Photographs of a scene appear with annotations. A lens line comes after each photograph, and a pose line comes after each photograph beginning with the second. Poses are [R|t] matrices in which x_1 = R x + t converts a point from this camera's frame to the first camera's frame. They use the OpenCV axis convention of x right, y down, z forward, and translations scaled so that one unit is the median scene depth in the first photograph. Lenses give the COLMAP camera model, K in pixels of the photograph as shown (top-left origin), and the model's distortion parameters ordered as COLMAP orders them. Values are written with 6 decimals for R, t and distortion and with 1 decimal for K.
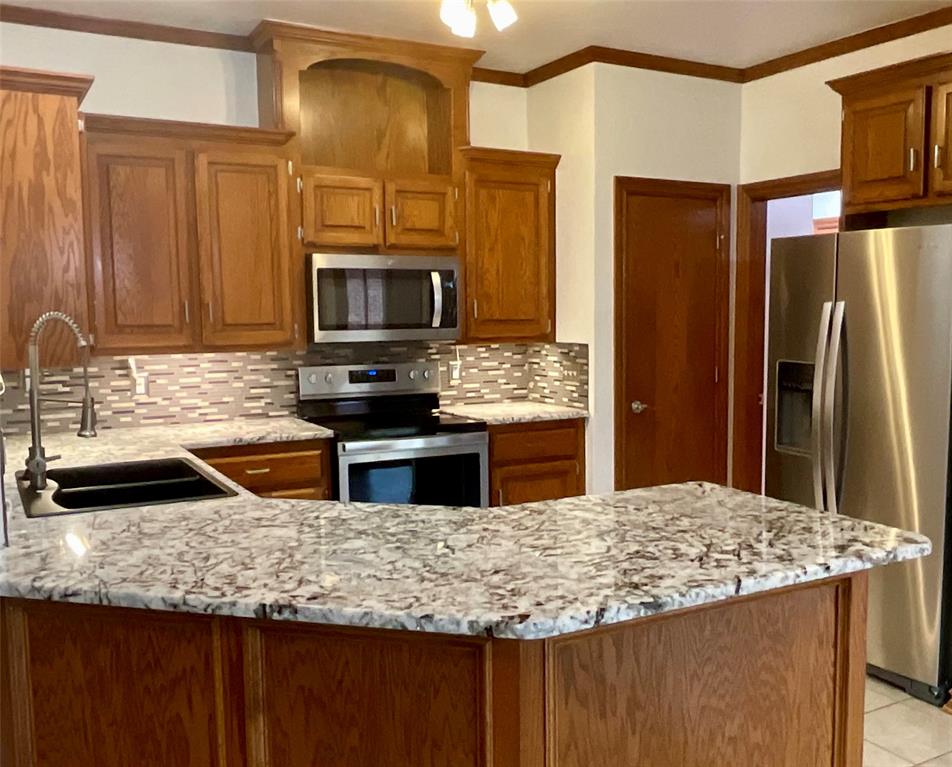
lens RADIAL K [[965.0, 0, 477.2], [0, 965.0, 410.1], [0, 0, 1]] dist [0.002237, -0.001264]
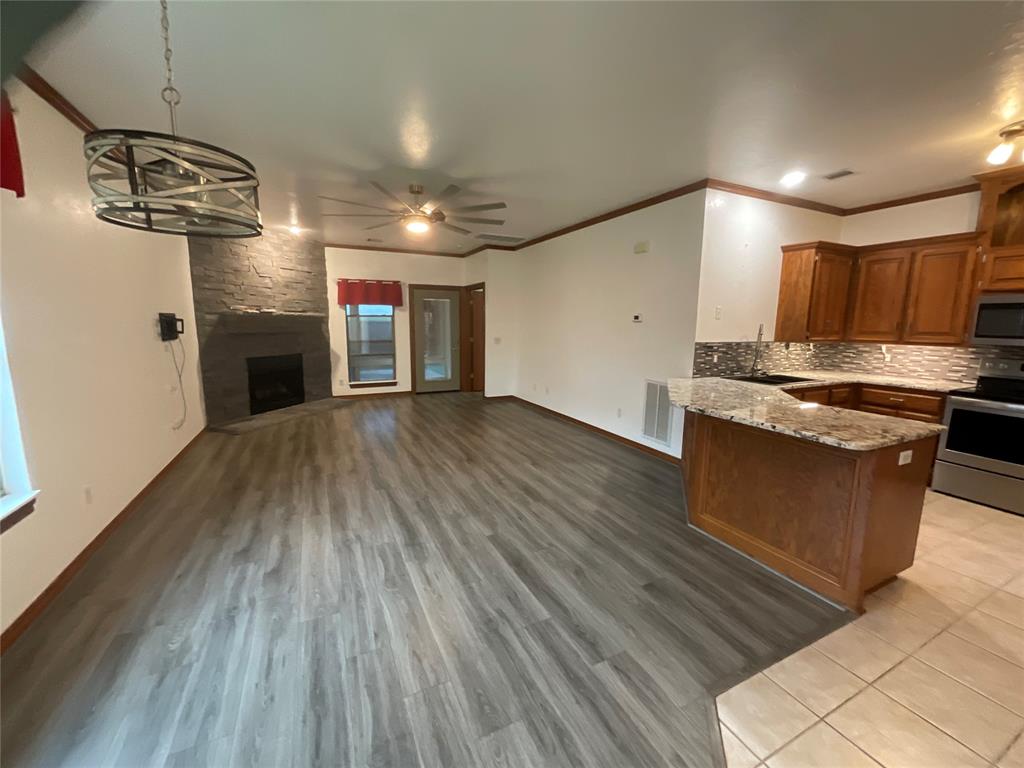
lens RADIAL K [[407.1, 0, 512.0], [0, 407.1, 384.0], [0, 0, 1]] dist [-0.000188, -0.000008]
pose [[-0.079238, 0.157528, -0.984330, 0.713735], [-0.115961, 0.979275, 0.166054, -0.022454], [0.990088, 0.127301, -0.059328, 0.183370]]
